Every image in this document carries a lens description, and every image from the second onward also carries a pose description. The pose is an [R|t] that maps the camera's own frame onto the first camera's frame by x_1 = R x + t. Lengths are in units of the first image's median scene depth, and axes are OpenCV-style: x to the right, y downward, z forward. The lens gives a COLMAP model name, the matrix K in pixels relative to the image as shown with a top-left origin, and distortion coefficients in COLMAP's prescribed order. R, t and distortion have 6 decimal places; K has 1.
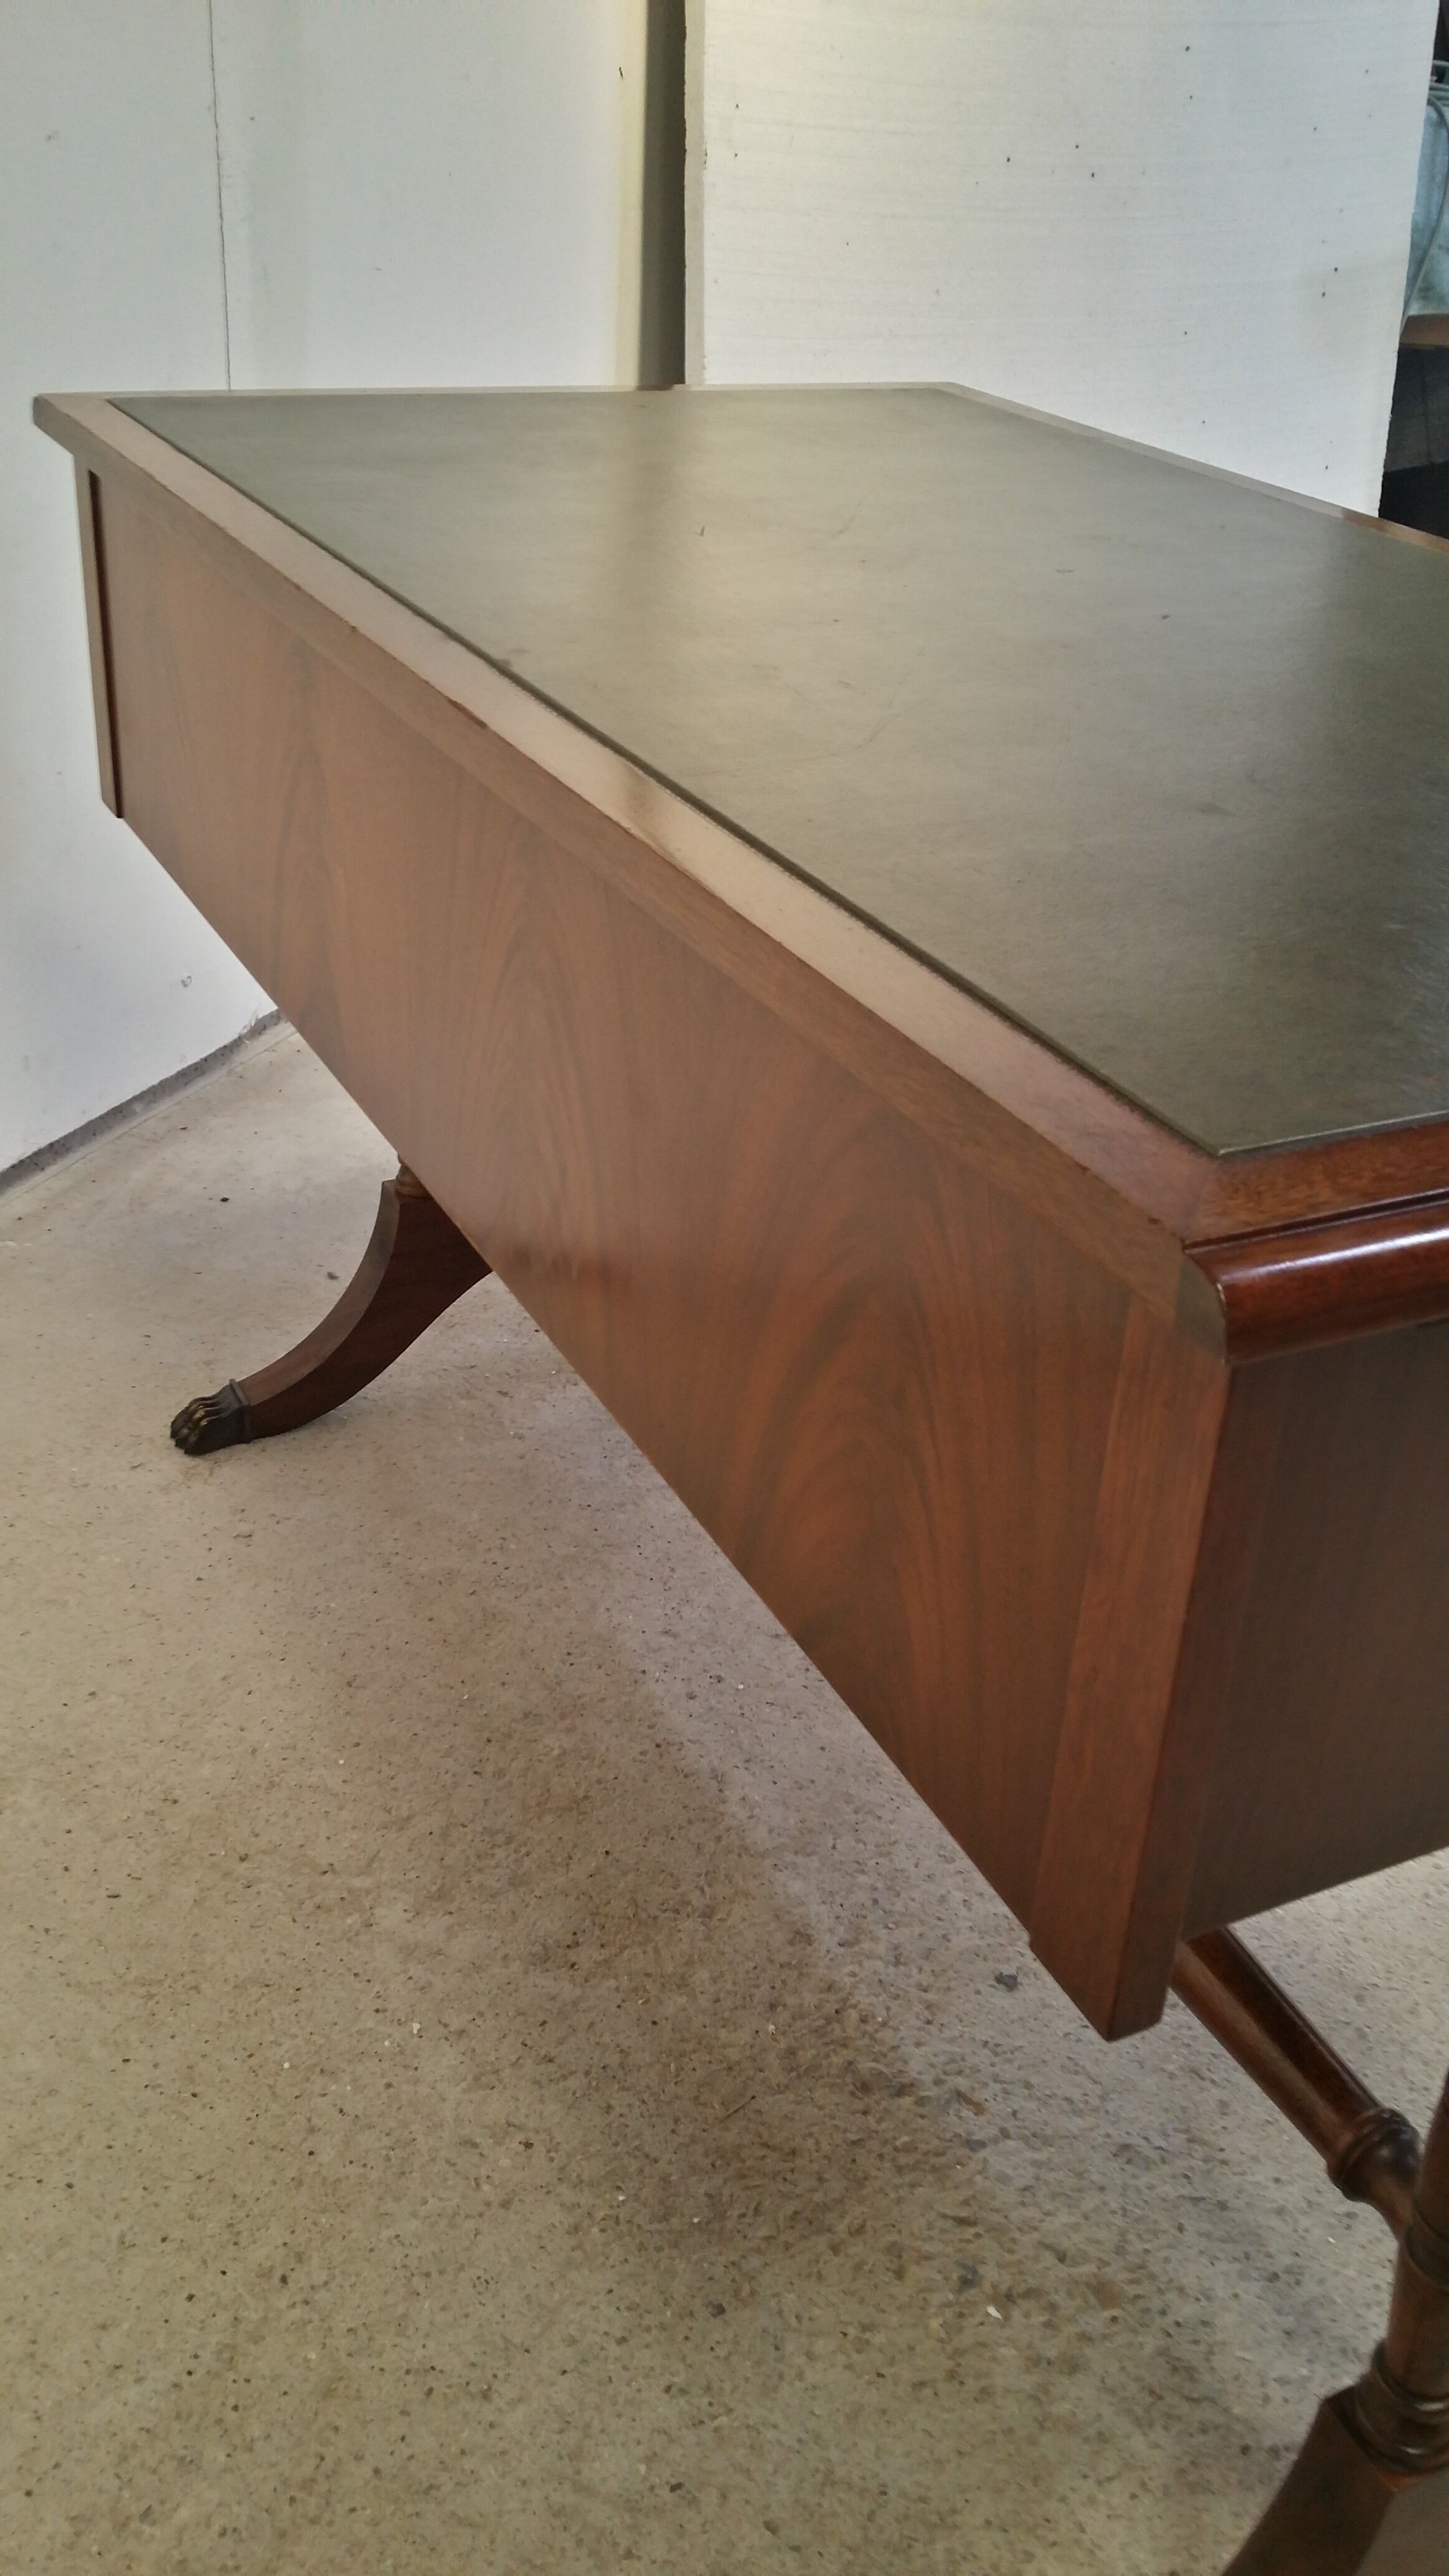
lens RADIAL K [[2325.4, 0, 784.7], [0, 2325.4, 1286.9], [0, 0, 1]] dist [0.126923, -0.307916]
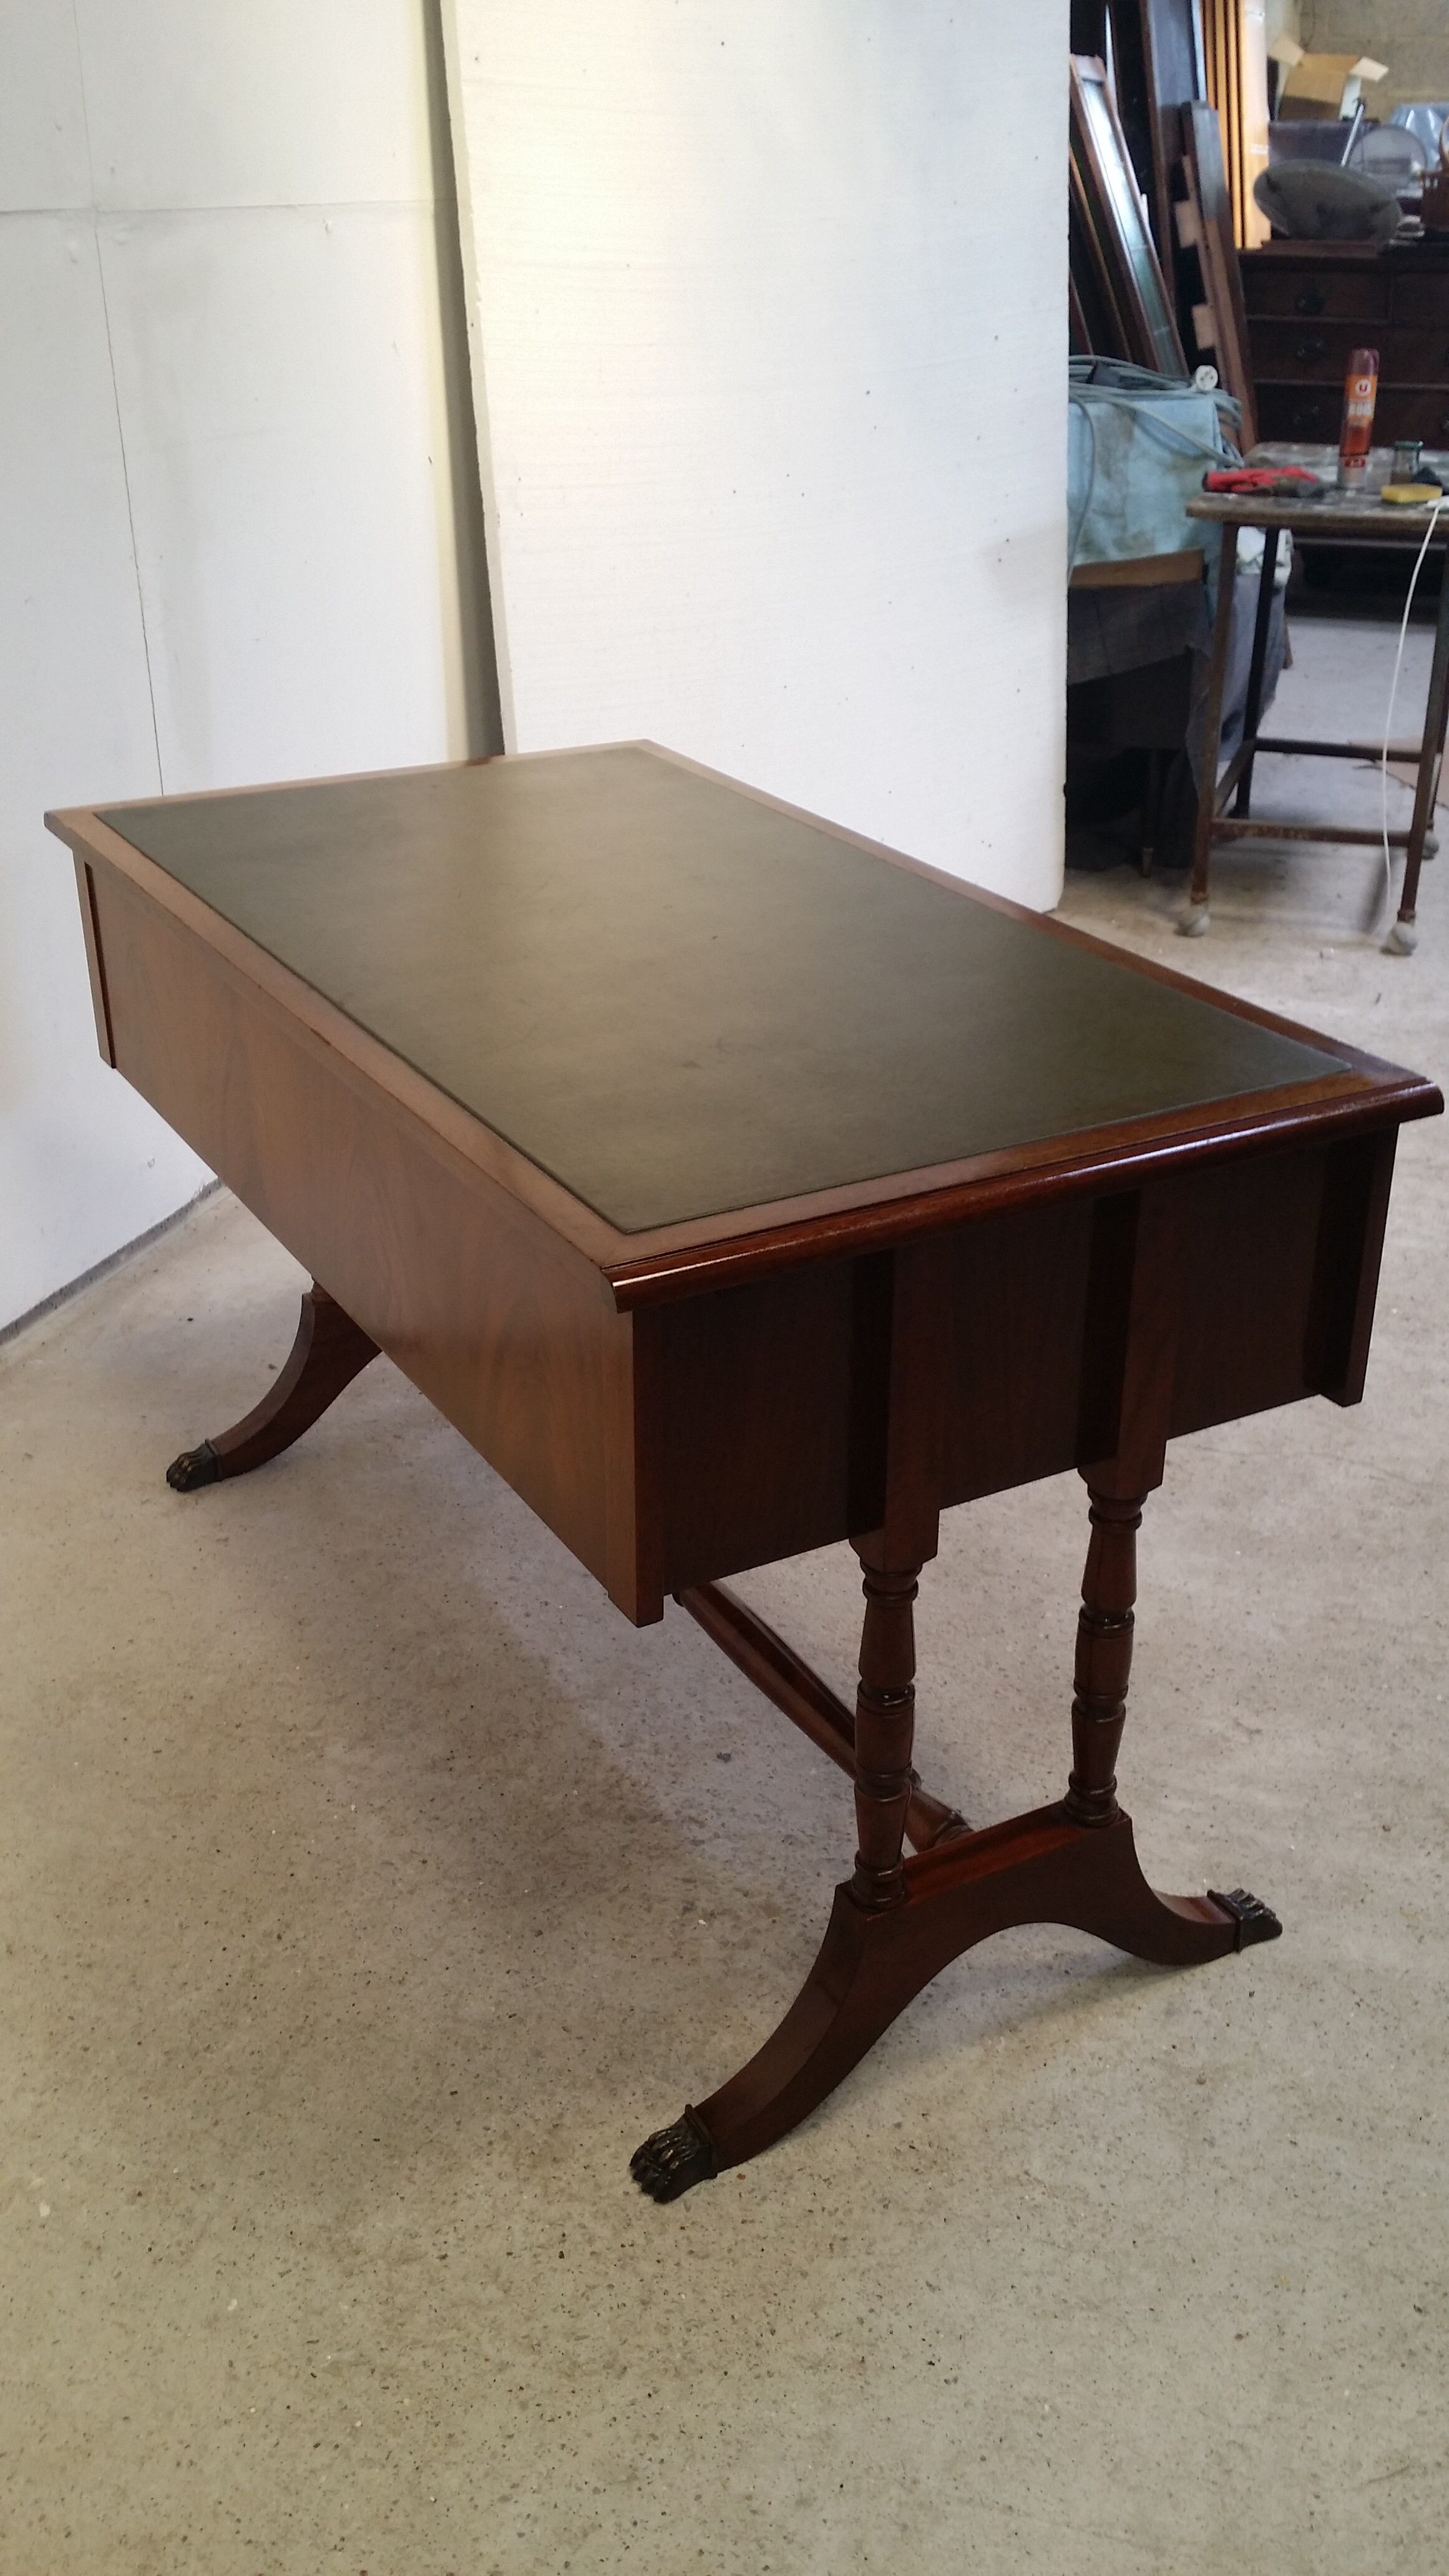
lens RADIAL K [[2325.4, 0, 784.7], [0, 2325.4, 1286.9], [0, 0, 1]] dist [0.126923, -0.307916]
pose [[0.996878, -0.074333, 0.026629, 0.126401], [0.075509, 0.996069, -0.046314, 0.057486], [-0.023082, 0.048180, 0.998572, -0.653788]]
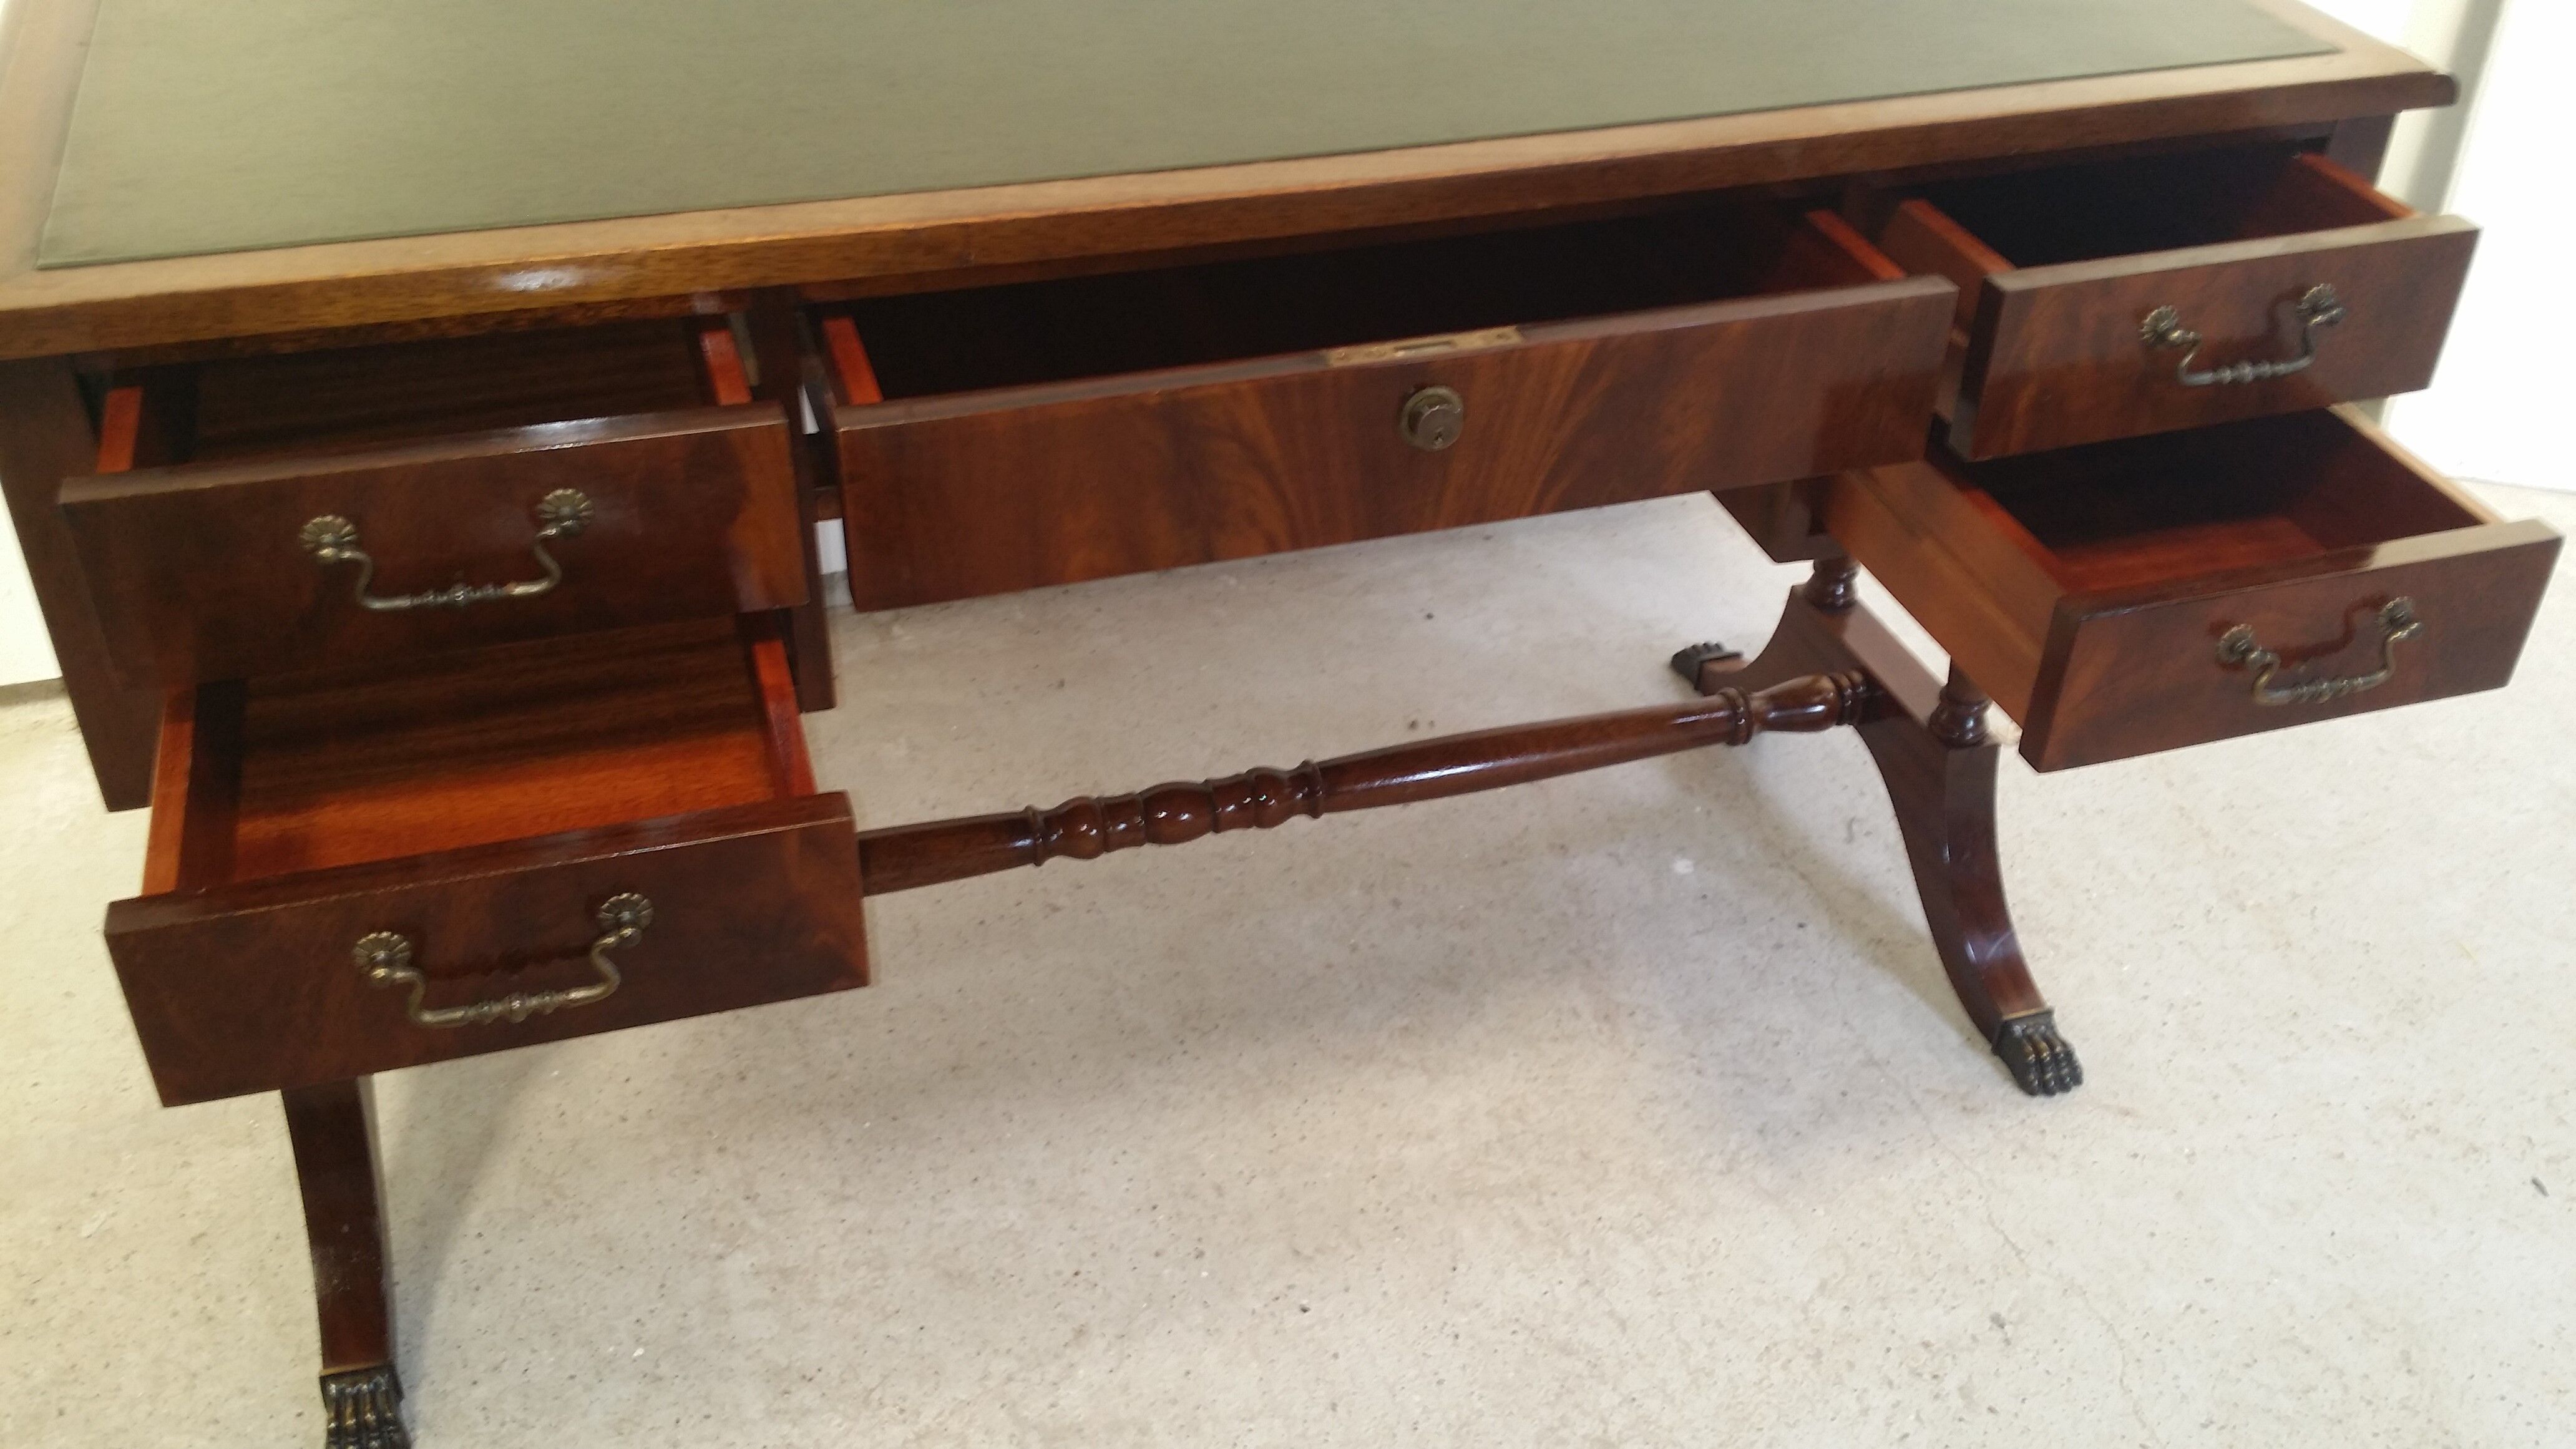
lens RADIAL K [[2344.8, 0, 1287.7], [0, 2344.8, 755.8], [0, 0, 1]] dist [0.111612, -0.257942]
pose [[0.656346, 0.407219, -0.635125, 0.669509], [-0.354773, 0.909533, 0.216532, -0.308327], [0.665843, 0.083205, 0.741438, 0.355145]]
